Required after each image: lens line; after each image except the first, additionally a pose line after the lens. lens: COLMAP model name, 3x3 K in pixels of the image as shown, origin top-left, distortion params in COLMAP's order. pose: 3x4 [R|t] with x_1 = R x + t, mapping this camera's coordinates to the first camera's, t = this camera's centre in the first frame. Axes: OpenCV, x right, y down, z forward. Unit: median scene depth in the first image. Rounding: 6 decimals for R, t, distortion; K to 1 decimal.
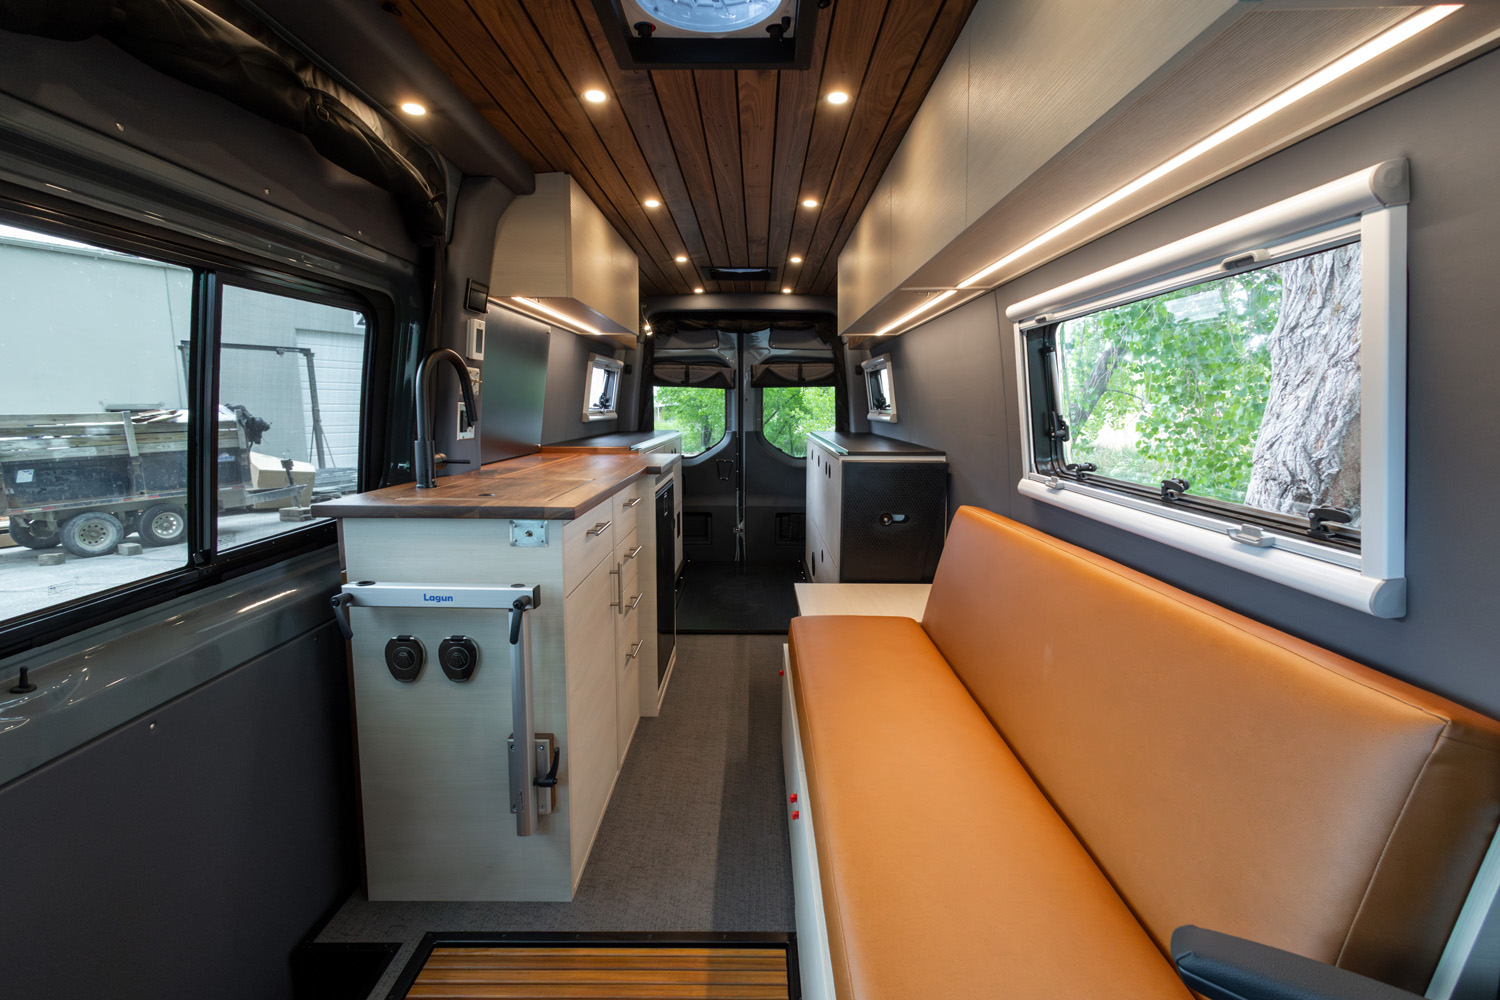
lens RADIAL K [[703.1, 0, 750.0], [0, 703.1, 500.0], [0, 0, 1]] dist [0.009014, -0.001116]
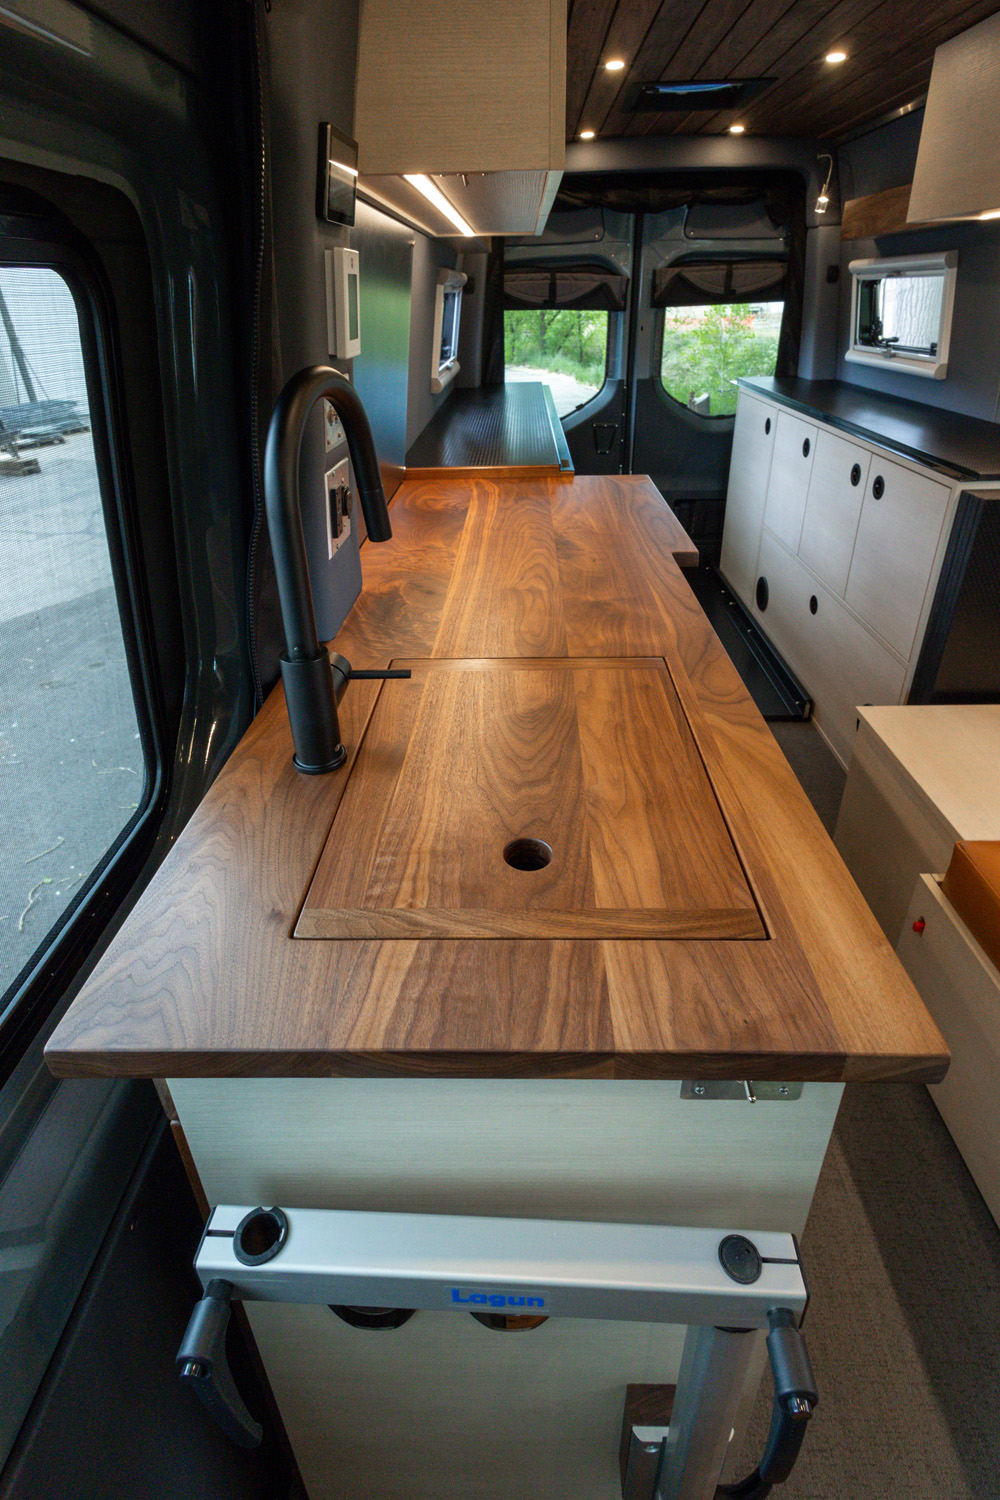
lens RADIAL K [[742.7, 0, 505.2], [0, 742.7, 676.4], [0, 0, 1]] dist [0.013318, -0.000035]
pose [[0.999576, -0.019457, -0.021641, -0.136817], [0.025577, 0.942106, 0.334337, -0.078368], [0.013883, -0.334749, 0.942205, 0.246889]]
